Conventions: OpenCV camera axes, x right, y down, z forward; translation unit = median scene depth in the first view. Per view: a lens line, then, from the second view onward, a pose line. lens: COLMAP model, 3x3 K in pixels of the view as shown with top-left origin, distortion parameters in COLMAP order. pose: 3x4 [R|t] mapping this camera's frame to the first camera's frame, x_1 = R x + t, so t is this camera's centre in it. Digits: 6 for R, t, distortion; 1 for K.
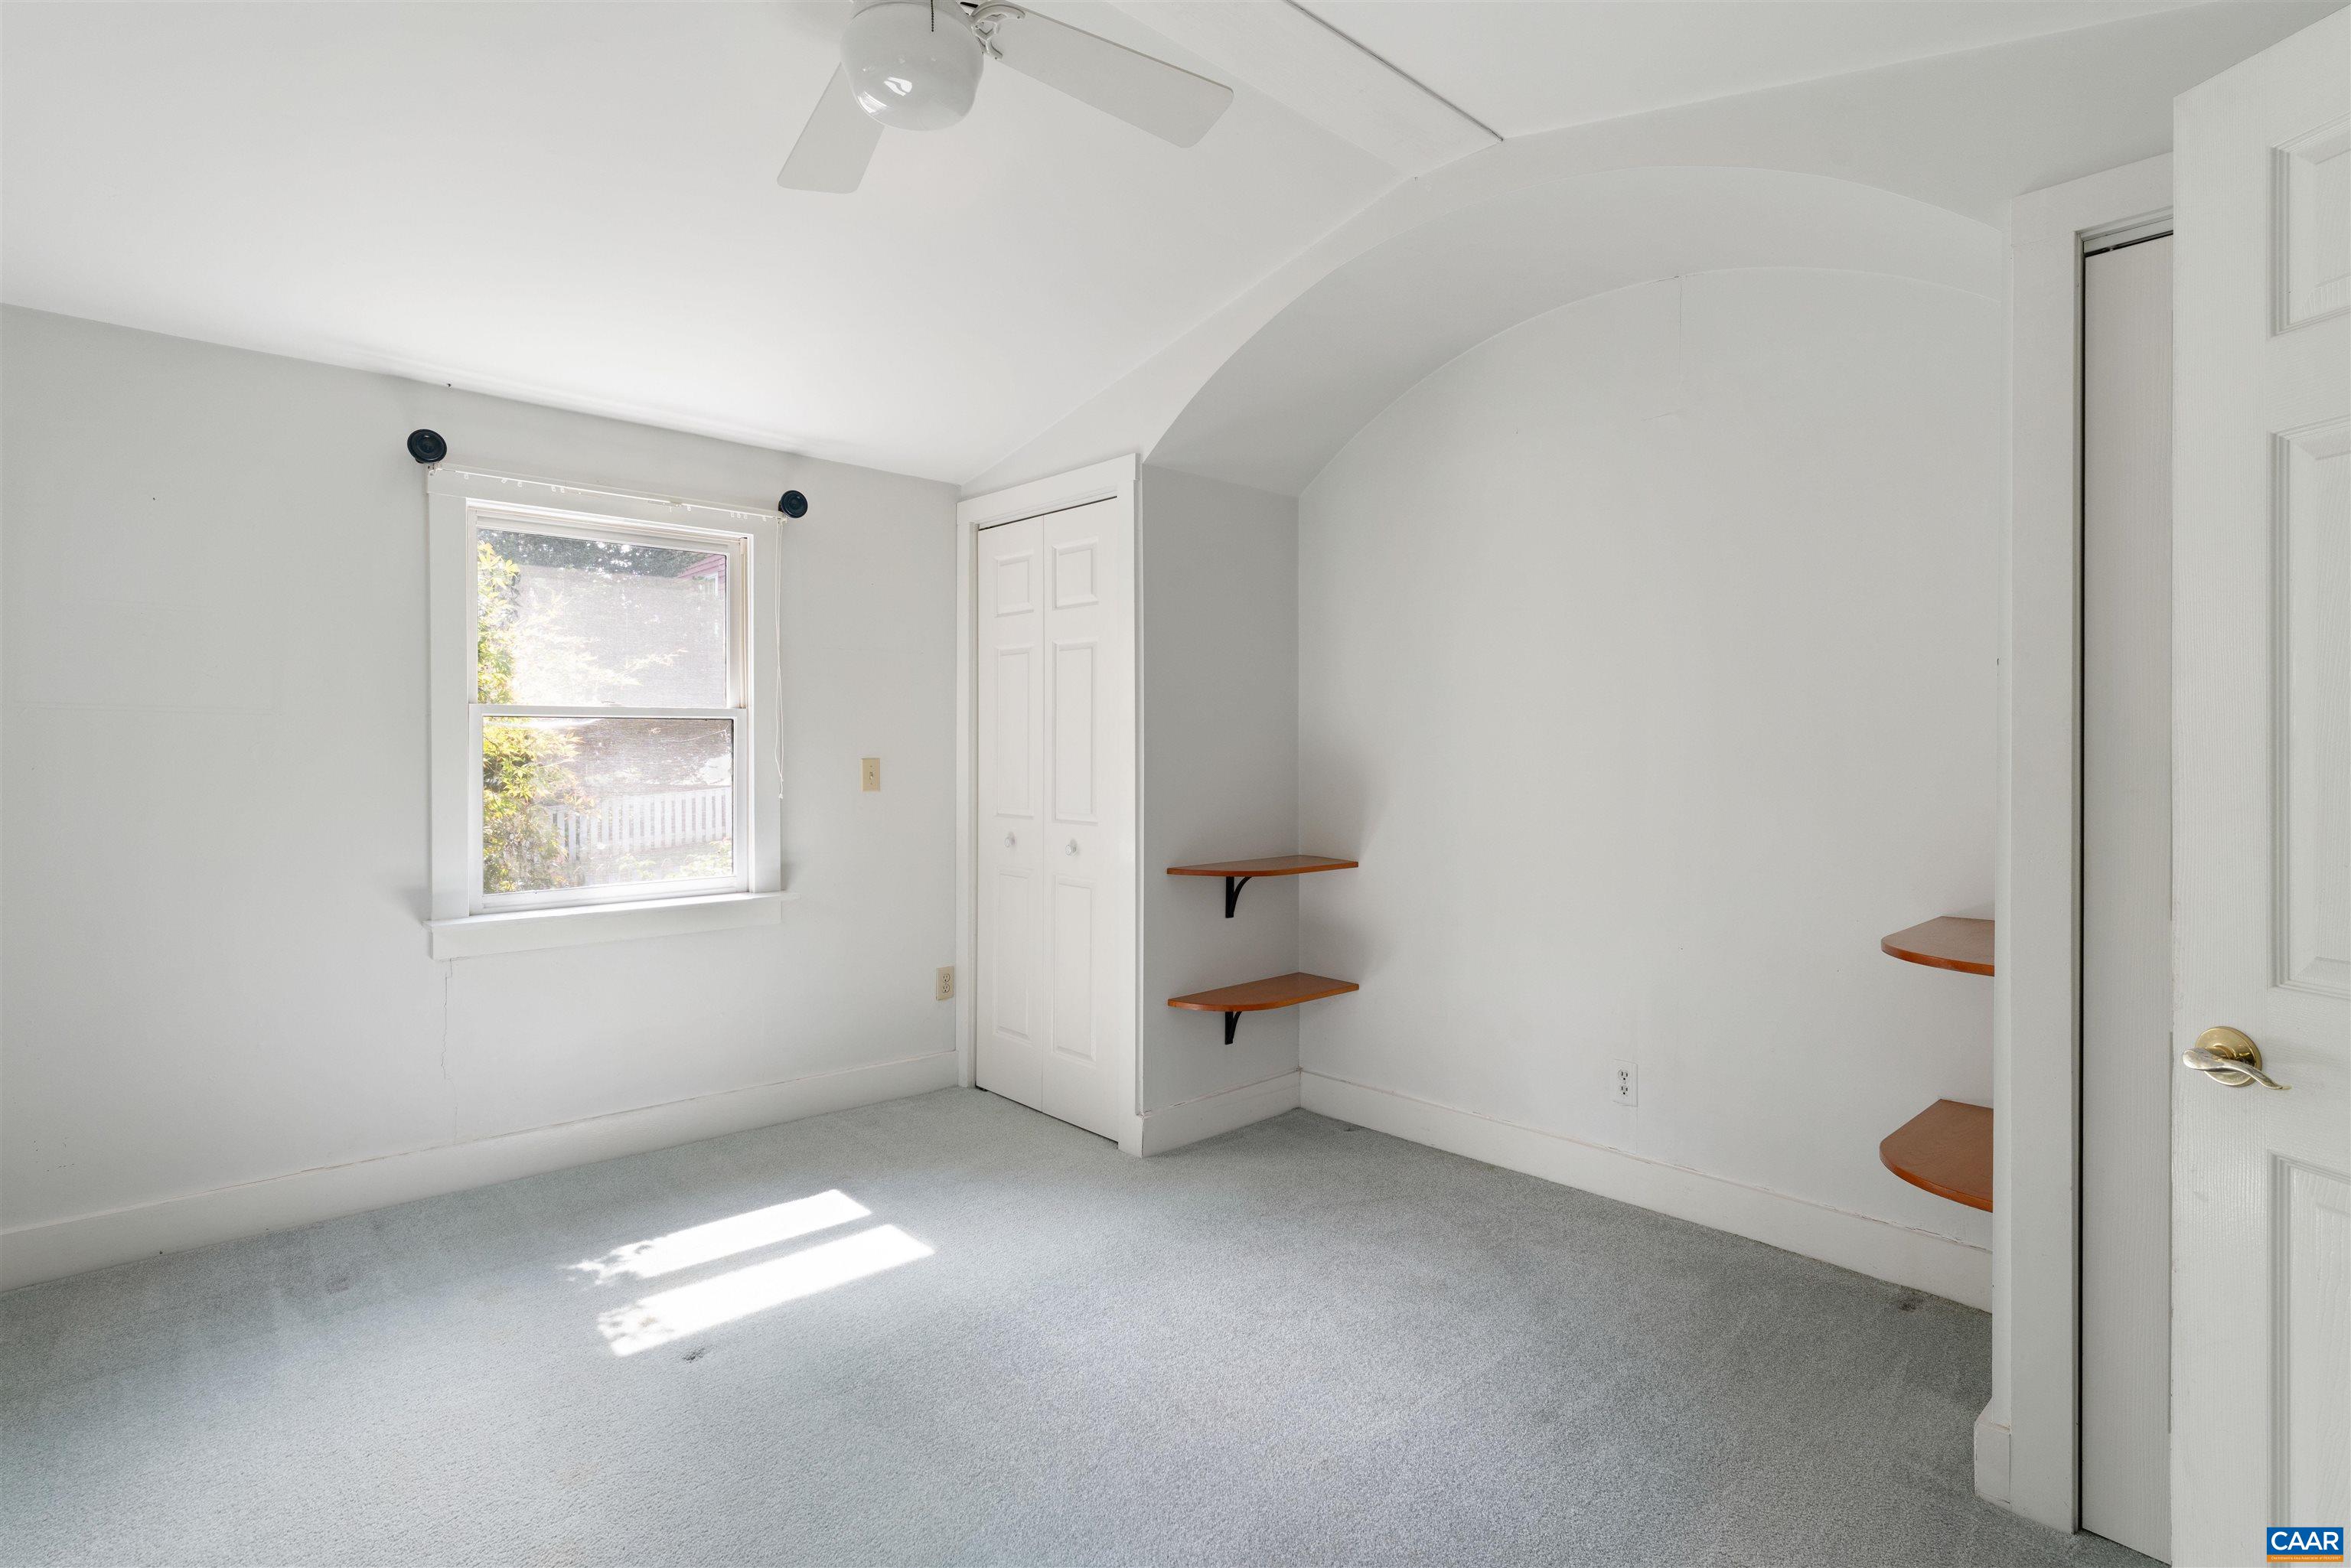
lens RADIAL K [[1149.2, 0, 1175.5], [0, 1149.2, 784.0], [0, 0, 1]] dist [-0.000886, -0.001398]
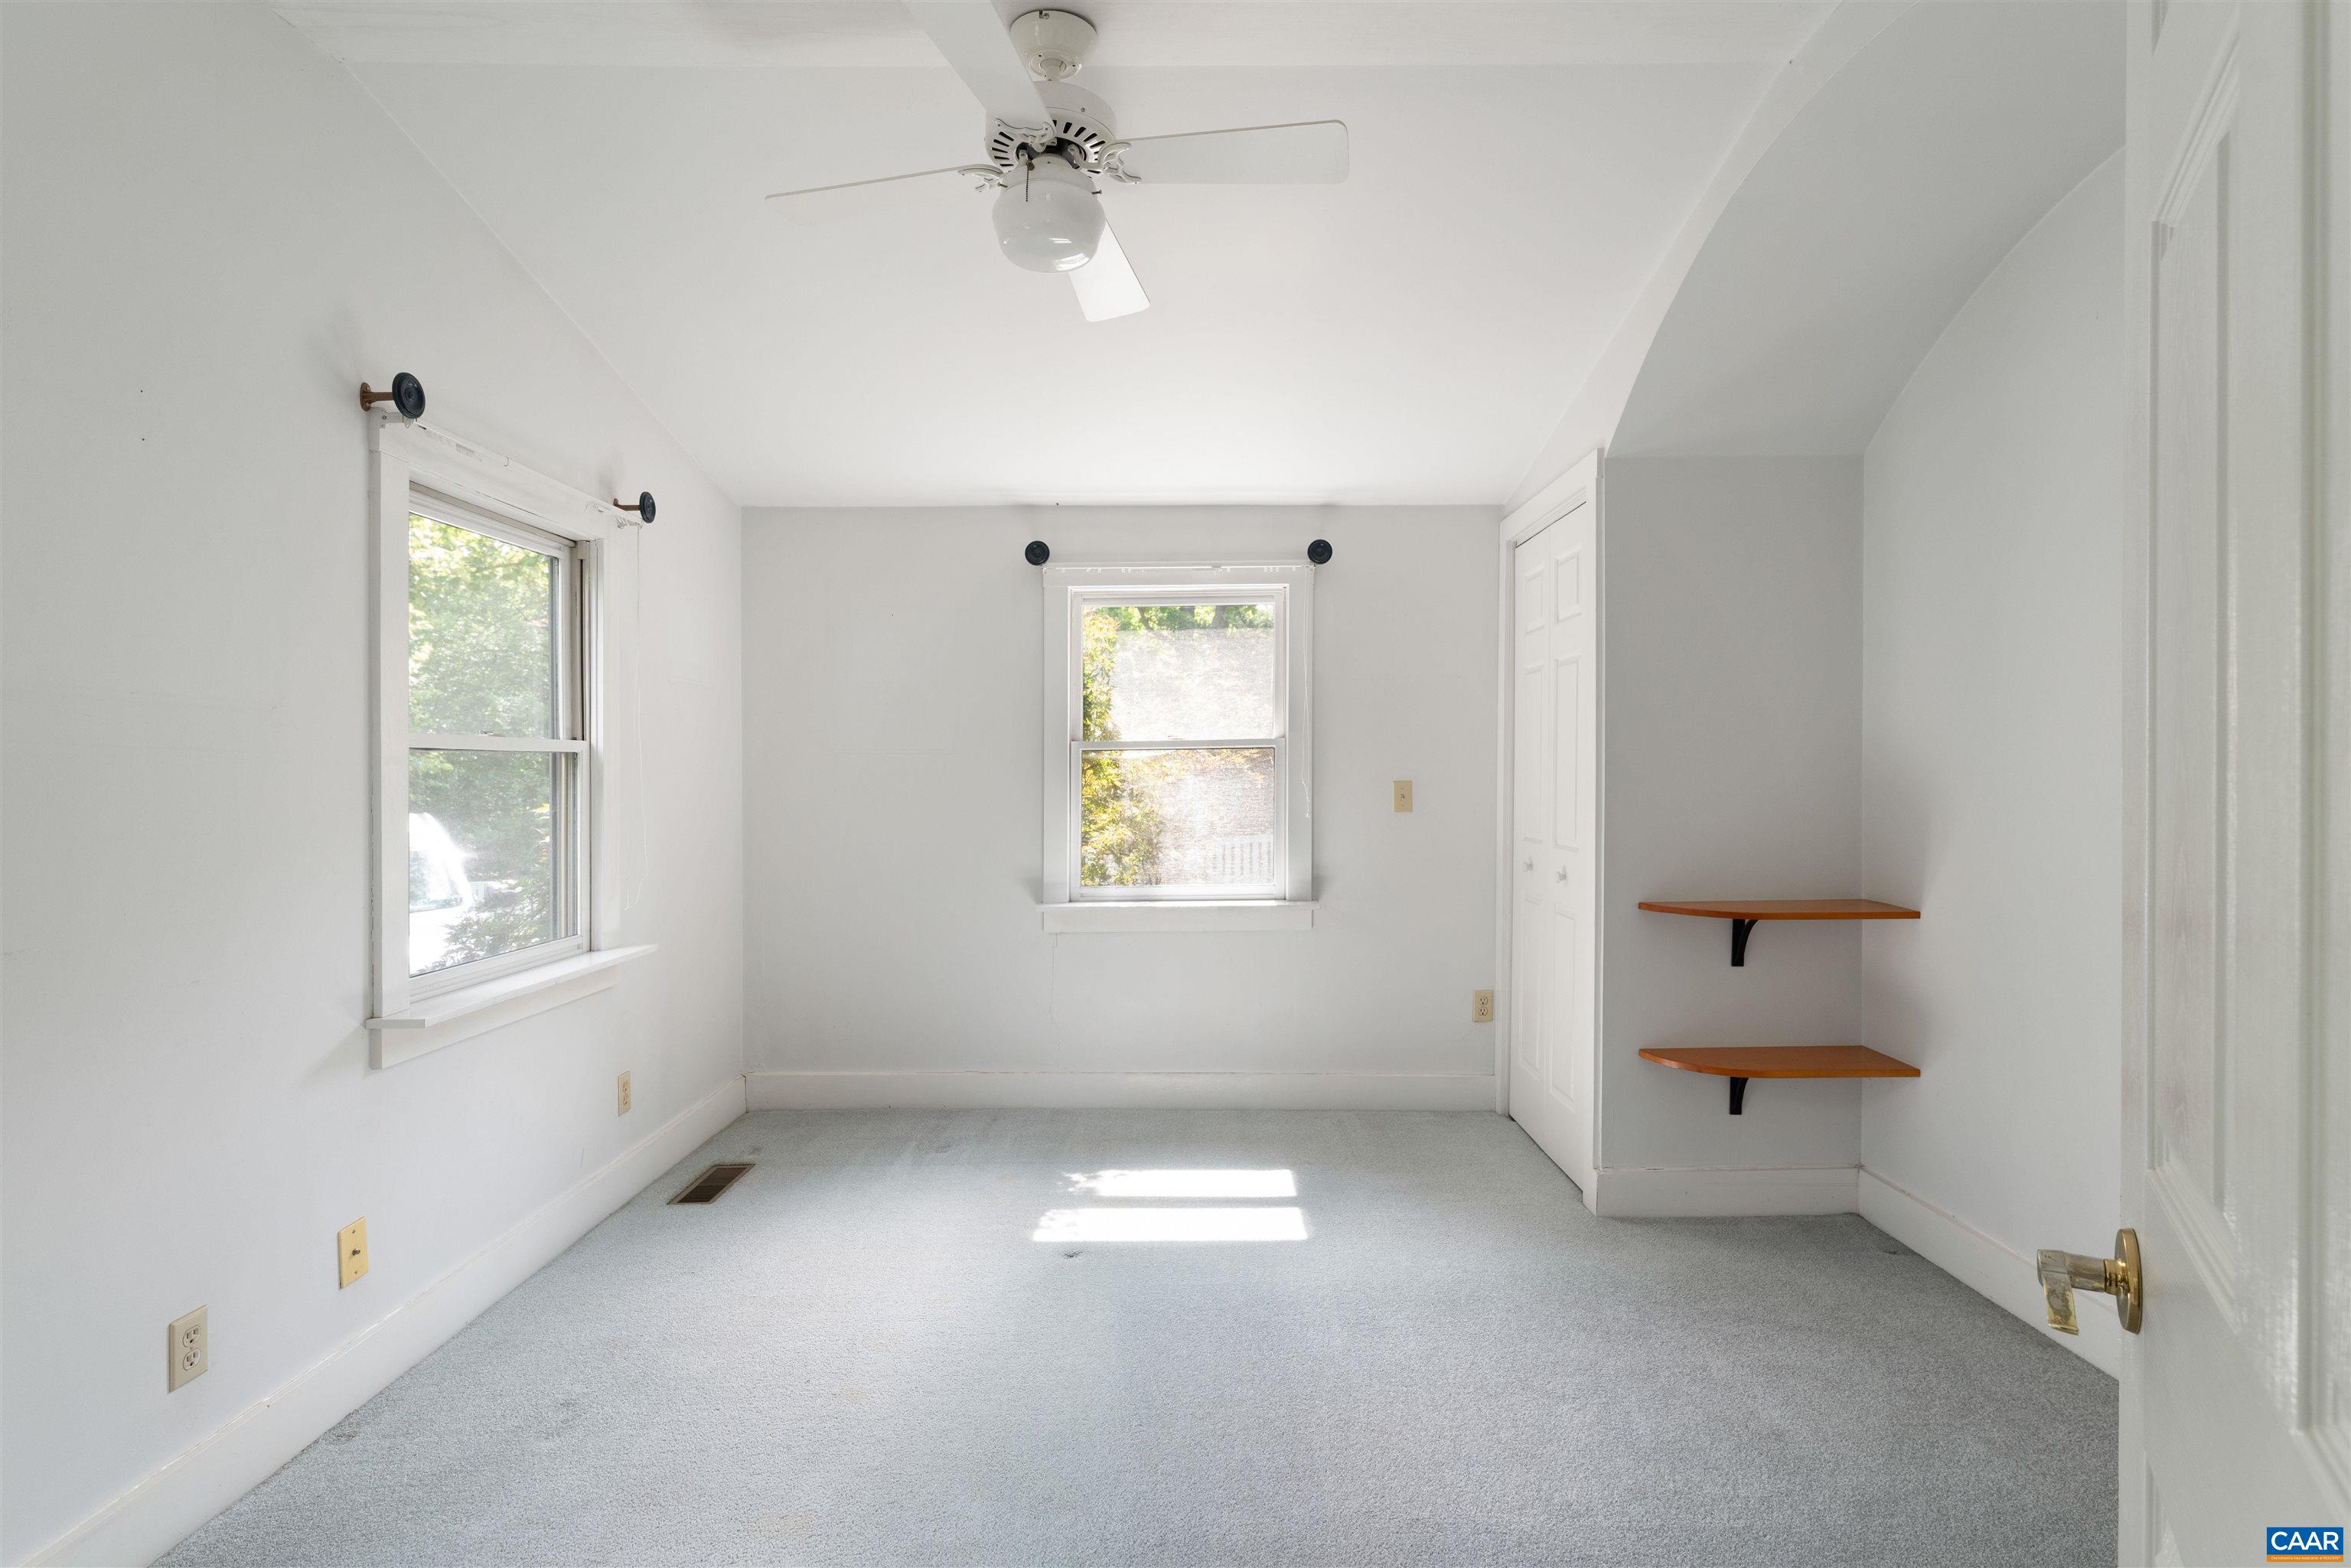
lens RADIAL K [[1174.5, 0, 1174.0], [0, 1174.5, 796.5], [0, 0, 1]] dist [-0.000408, -0.000775]
pose [[0.734504, 0.004750, -0.678588, 0.351121], [-0.011140, 0.999925, -0.005059, -0.000594], [0.678513, 0.011276, 0.734502, 0.079341]]
